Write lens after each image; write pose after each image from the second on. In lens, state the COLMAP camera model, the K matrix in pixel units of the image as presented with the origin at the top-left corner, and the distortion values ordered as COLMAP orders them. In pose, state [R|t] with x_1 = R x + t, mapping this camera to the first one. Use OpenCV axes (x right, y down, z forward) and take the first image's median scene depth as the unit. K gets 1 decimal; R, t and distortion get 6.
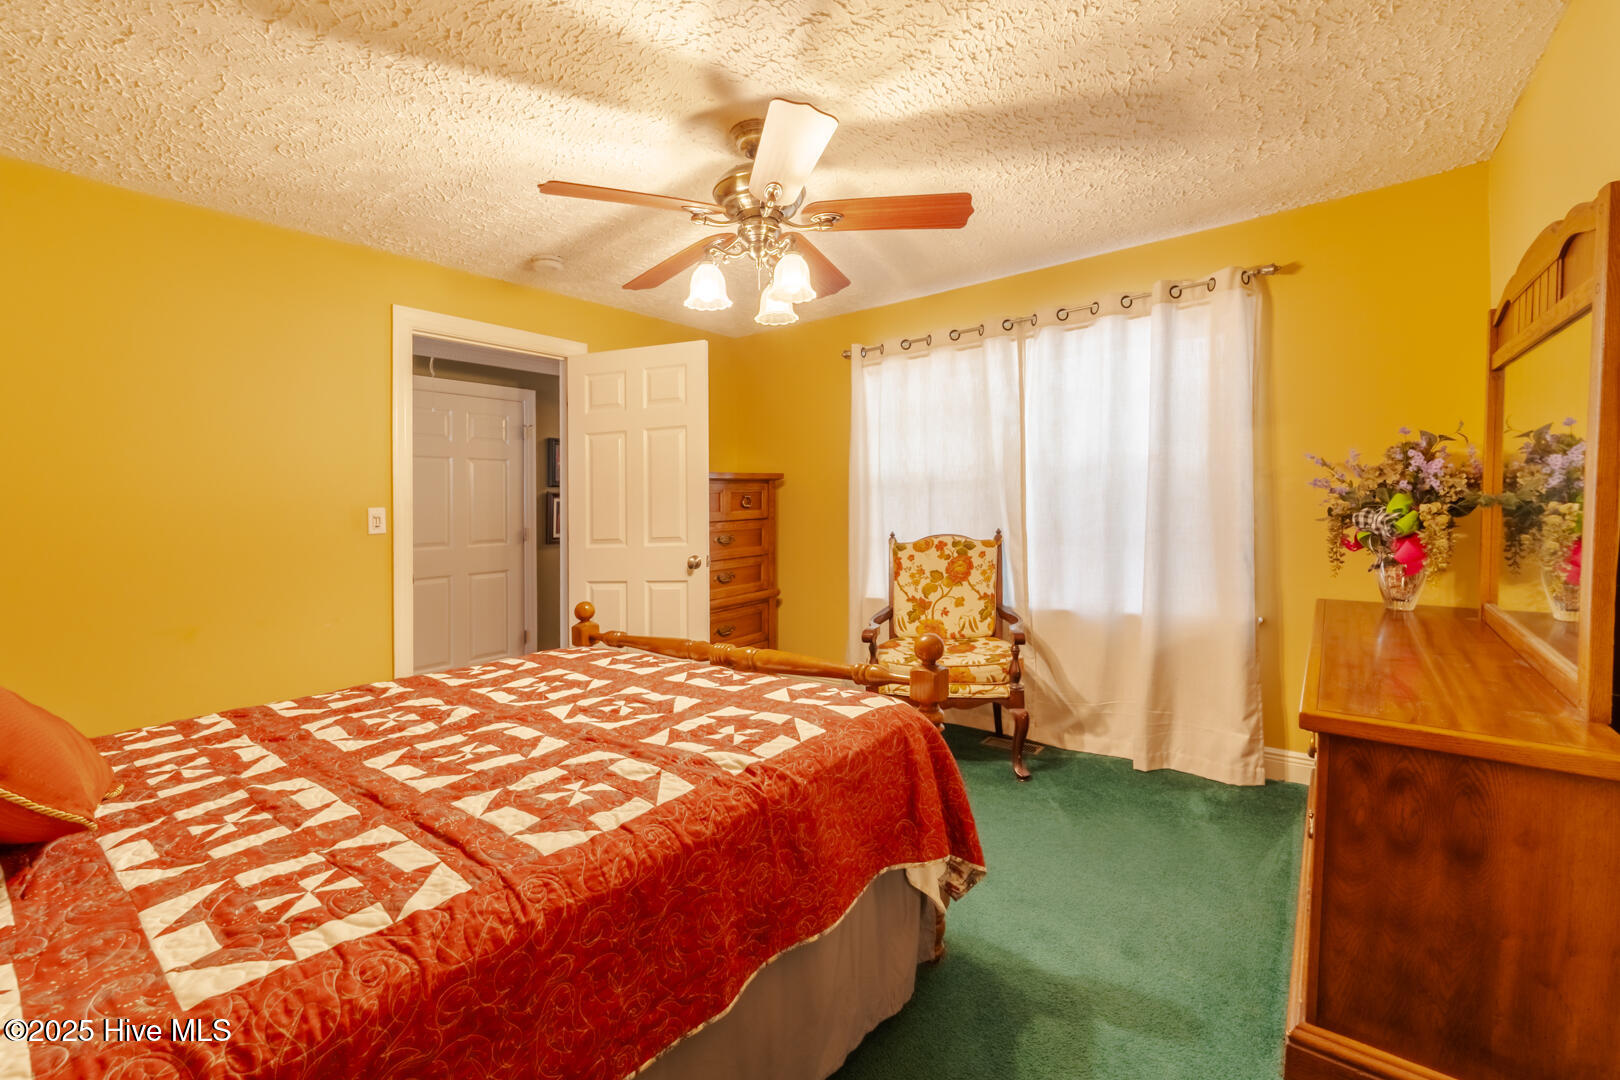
lens RADIAL K [[671.6, 0, 814.6], [0, 671.6, 543.5], [0, 0, 1]] dist [-0.000166, 0.000036]
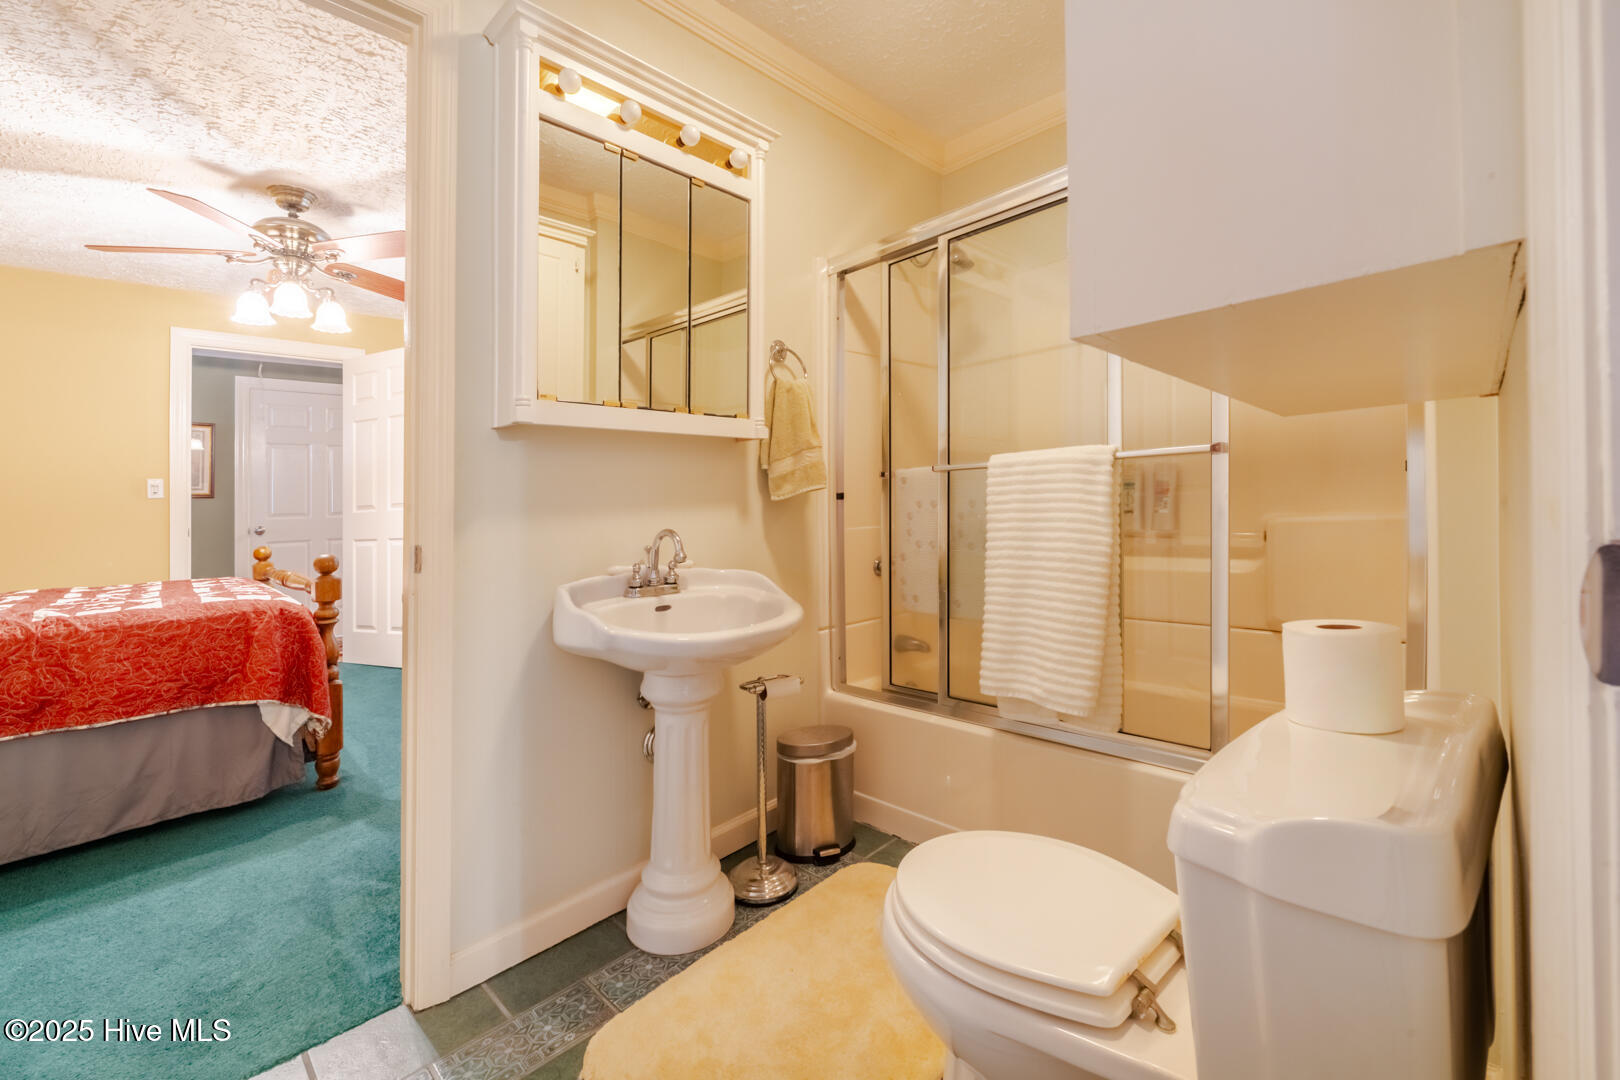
lens RADIAL K [[657.2, 0, 806.0], [0, 657.2, 532.6], [0, 0, 1]] dist [-0.000196, -0.000221]
pose [[0.992108, 0.001786, -0.125372, 0.839113], [-0.002462, 0.999983, -0.005237, 0.060577], [0.125360, 0.005504, 0.992096, -0.141841]]
